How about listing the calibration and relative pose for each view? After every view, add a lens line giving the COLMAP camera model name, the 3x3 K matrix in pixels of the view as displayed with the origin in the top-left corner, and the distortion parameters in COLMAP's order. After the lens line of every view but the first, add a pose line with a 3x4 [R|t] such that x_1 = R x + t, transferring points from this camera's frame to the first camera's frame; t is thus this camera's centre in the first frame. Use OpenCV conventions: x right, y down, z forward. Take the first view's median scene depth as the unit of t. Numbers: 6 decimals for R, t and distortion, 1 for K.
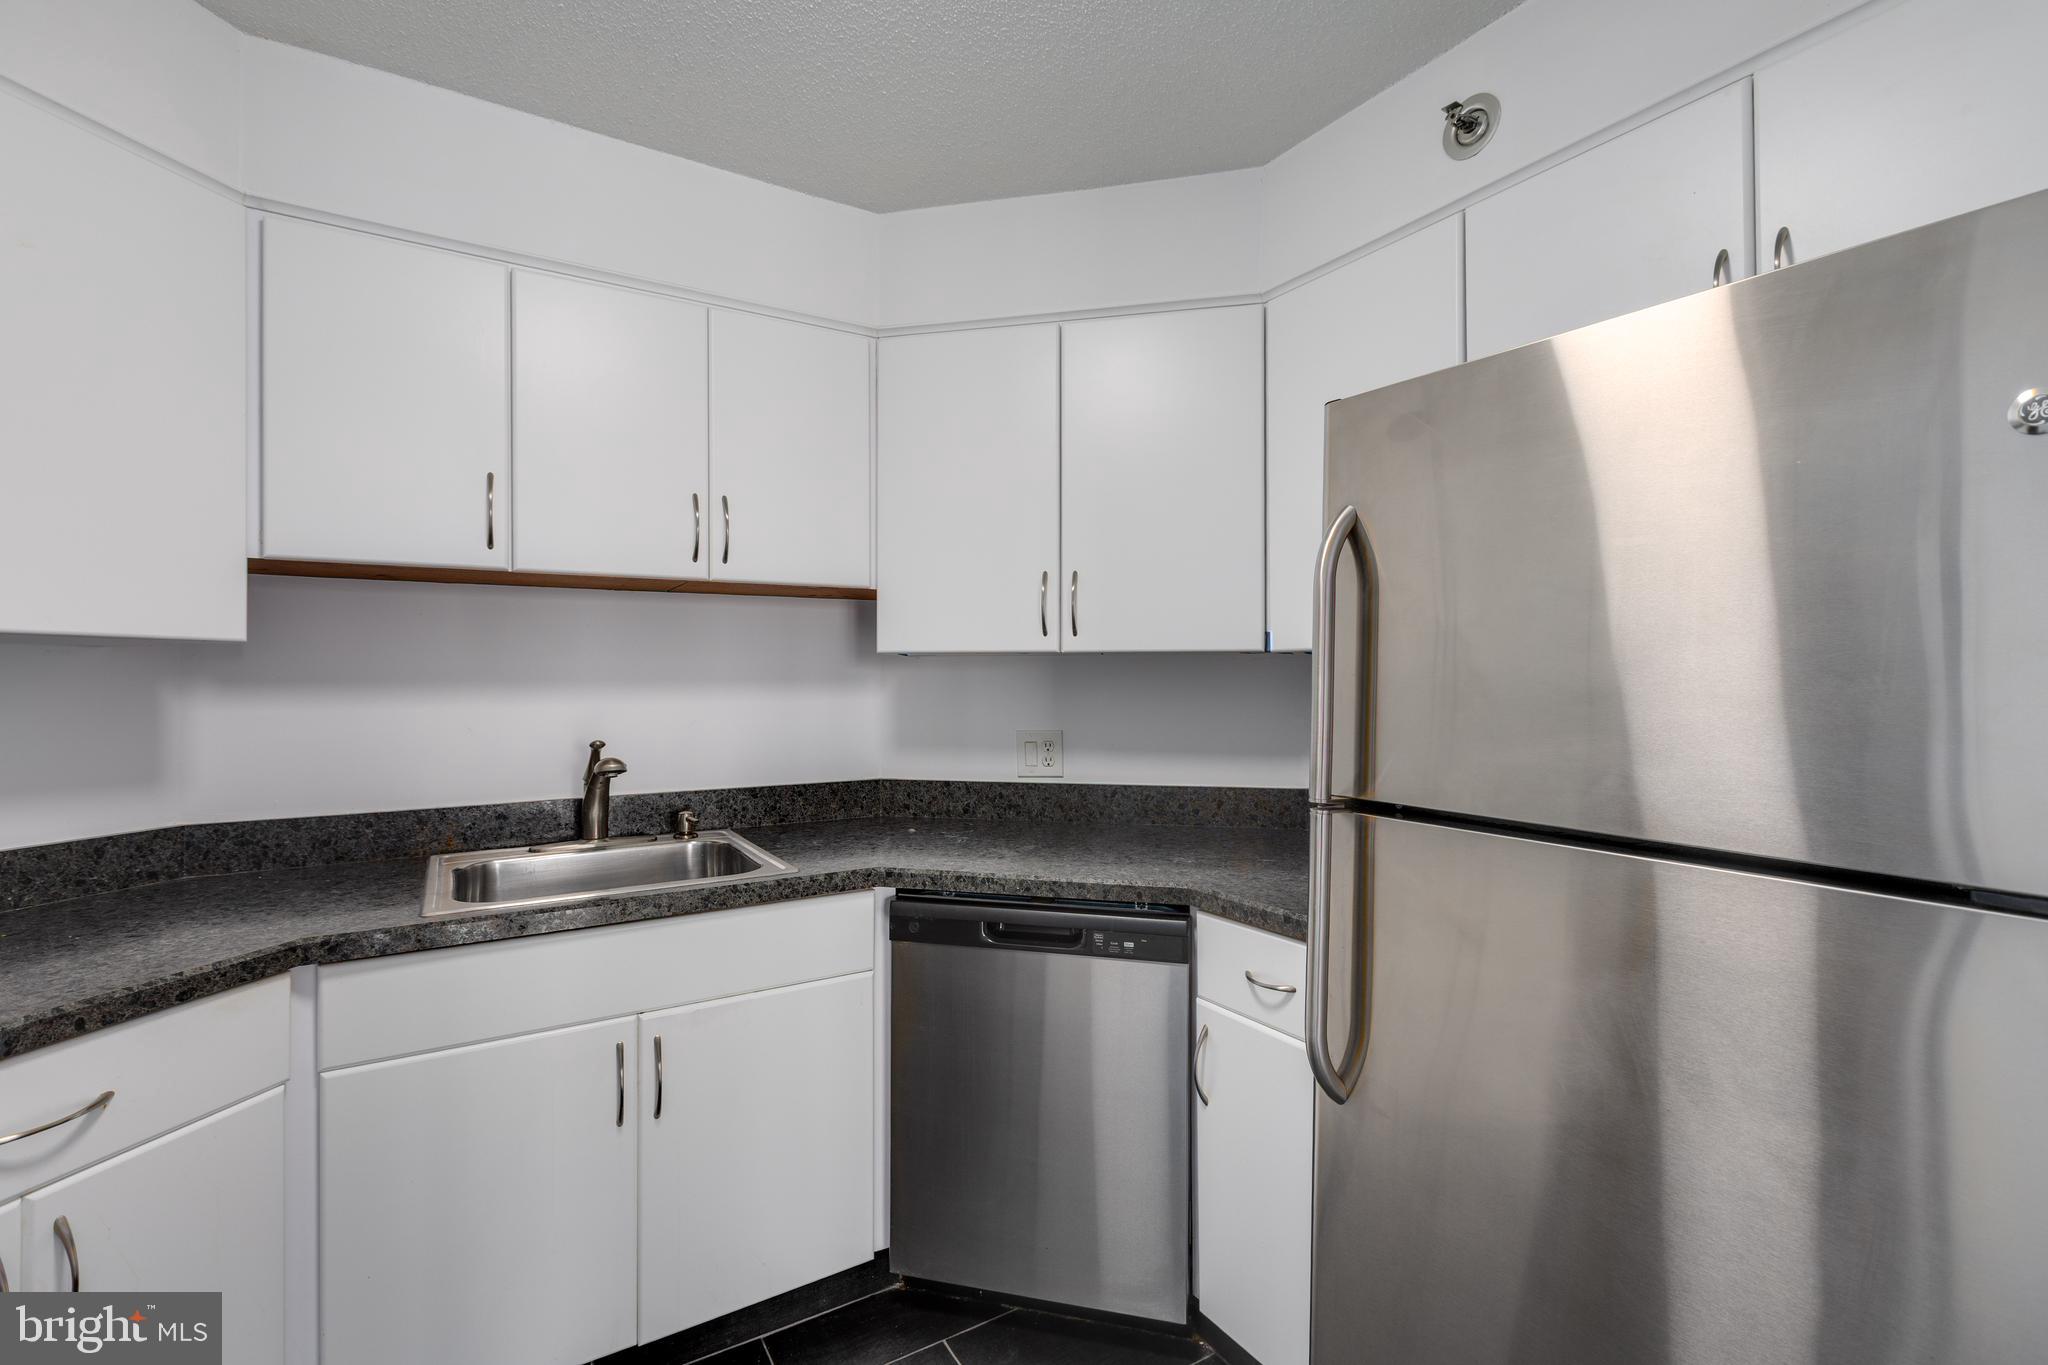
lens RADIAL K [[908.4, 0, 1025.5], [0, 908.4, 674.7], [0, 0, 1]] dist [0.002515, -0.000994]
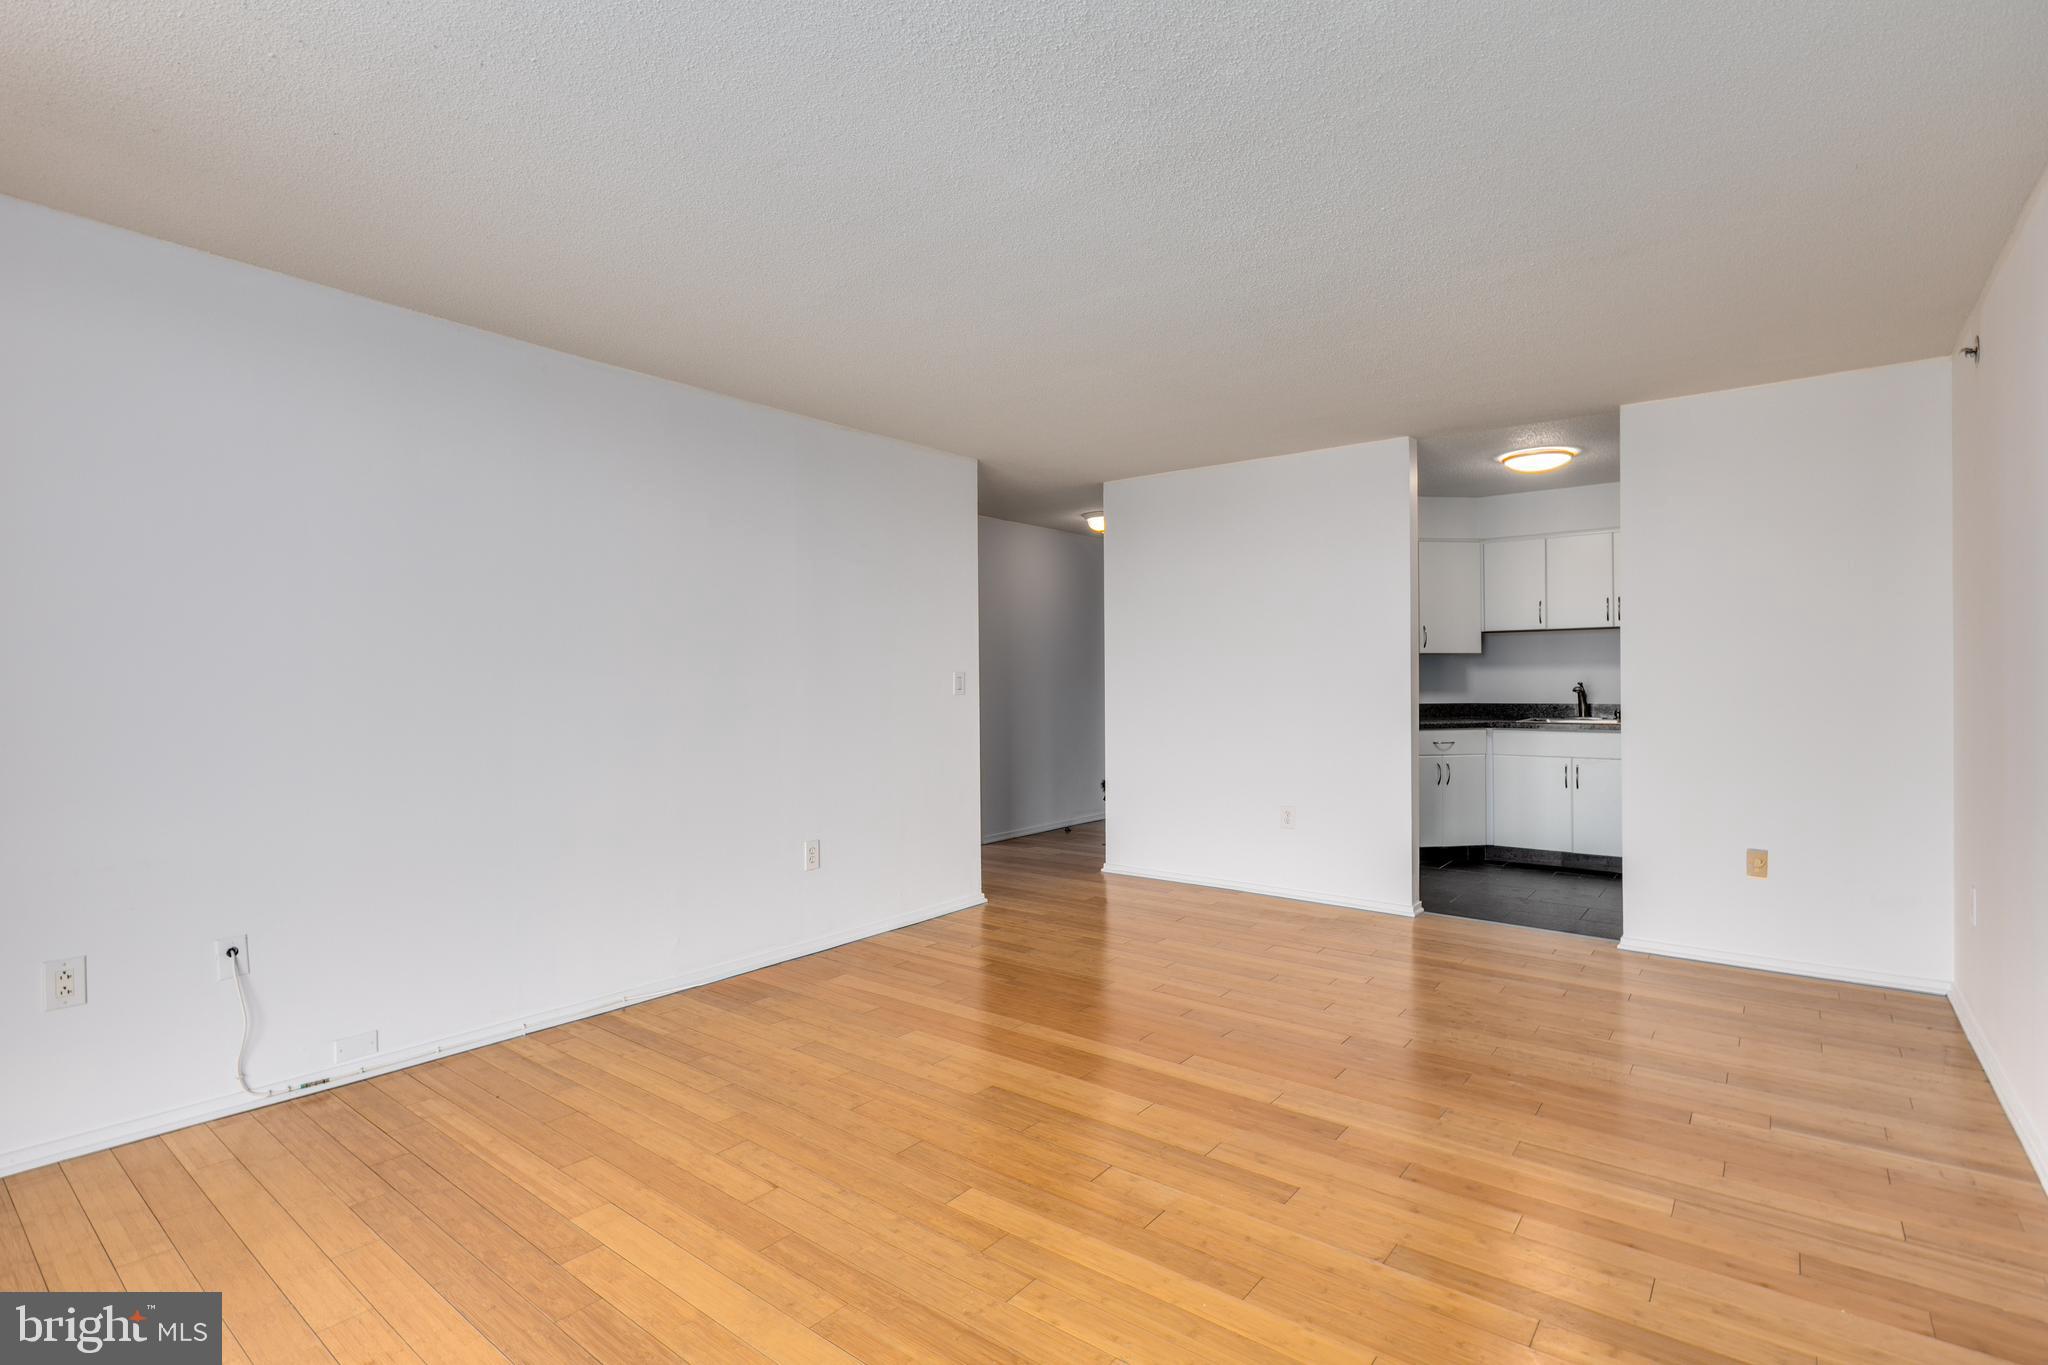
lens RADIAL K [[967.3, 0, 1023.2], [0, 967.3, 673.4], [0, 0, 1]] dist [-0.004455, -0.000604]
pose [[0.336869, -0.005602, -0.941535, 2.055921], [0.009011, 0.999956, -0.002725, 0.038079], [0.941509, -0.007567, 0.336904, -1.939246]]
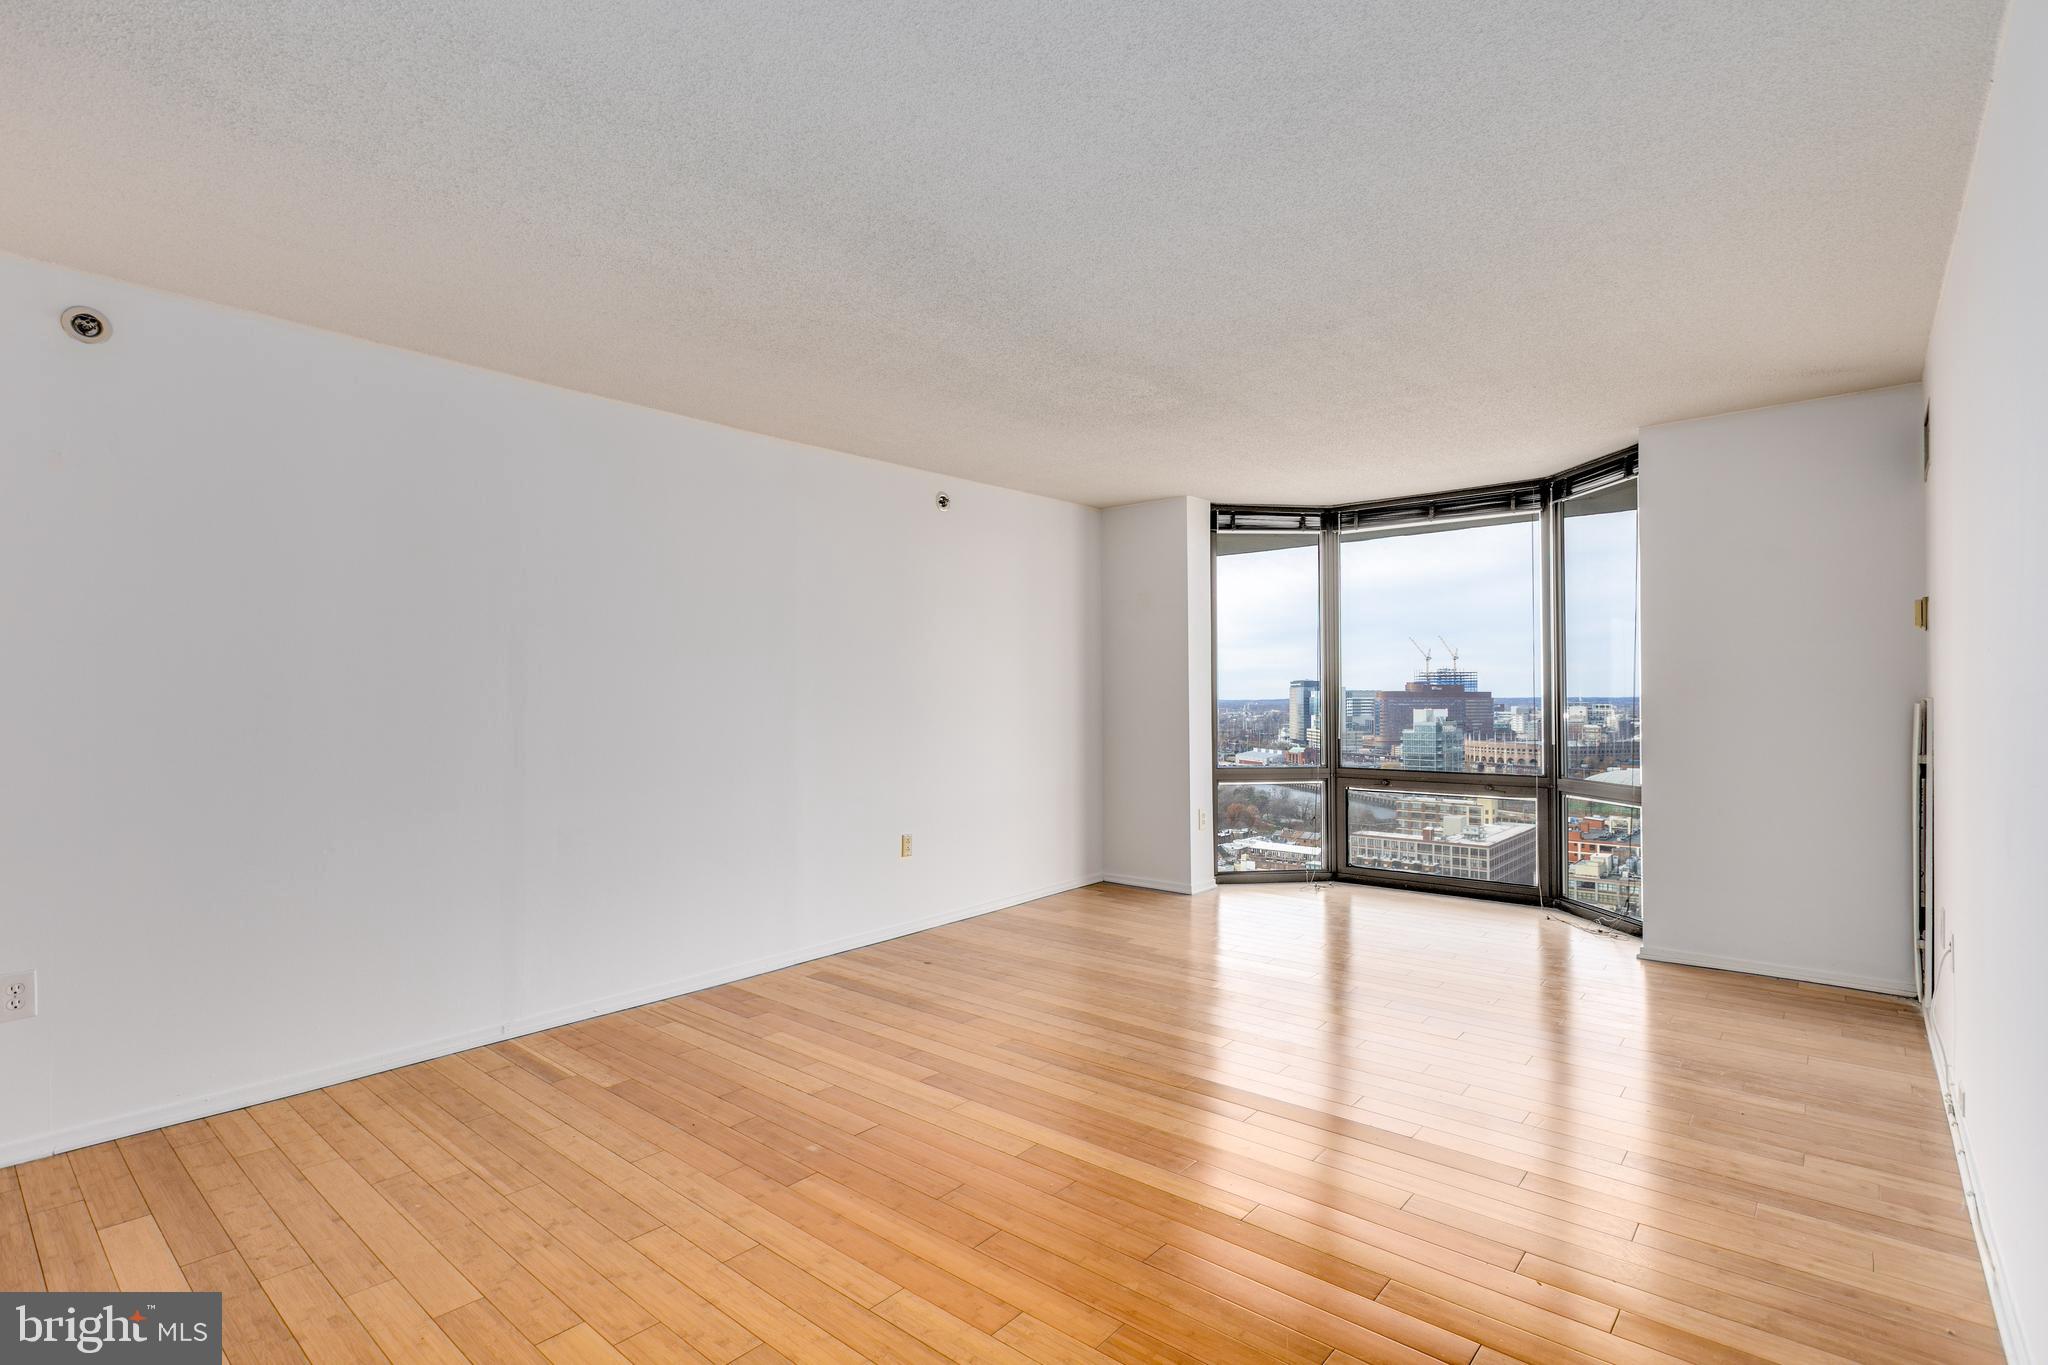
lens RADIAL K [[967.3, 0, 1022.8], [0, 967.3, 700.9], [0, 0, 1]] dist [-0.004455, -0.000604]
pose [[-0.300993, 0.003182, 0.953621, -0.768524], [0.001064, 0.999995, -0.003000, 0.051576], [-0.953626, 0.000112, -0.300994, -0.685386]]
